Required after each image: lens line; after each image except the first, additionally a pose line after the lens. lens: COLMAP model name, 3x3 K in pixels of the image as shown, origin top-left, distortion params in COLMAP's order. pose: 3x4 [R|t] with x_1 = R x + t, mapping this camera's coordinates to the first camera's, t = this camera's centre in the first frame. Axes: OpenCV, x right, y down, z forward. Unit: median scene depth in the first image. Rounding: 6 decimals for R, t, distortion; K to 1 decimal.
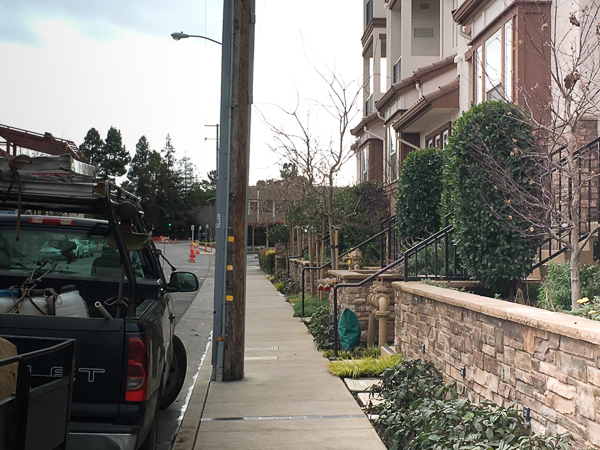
lens RADIAL K [[1146.2, 0, 300.5], [0, 1146.2, 225.3], [0, 0, 1]] dist [-0.028391, 0.000000]
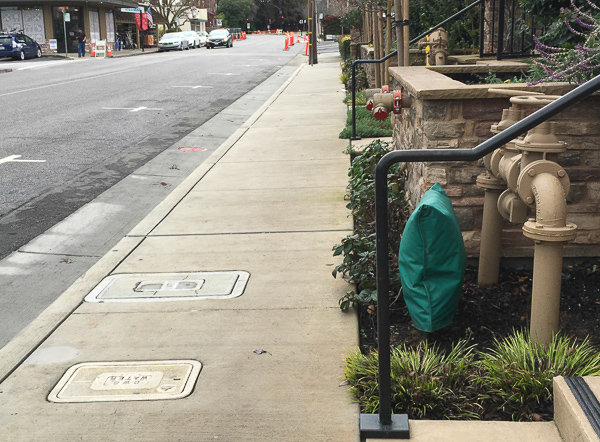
lens RADIAL K [[866.0, 0, 301.1], [0, 866.0, 220.4], [0, 0, 1]] dist [0.048334, 0.000000]
pose [[0.995286, -0.000767, -0.096985, 0.019711], [0.022666, 0.974118, 0.224900, 0.014616], [0.094302, -0.226038, 0.969543, 0.512098]]
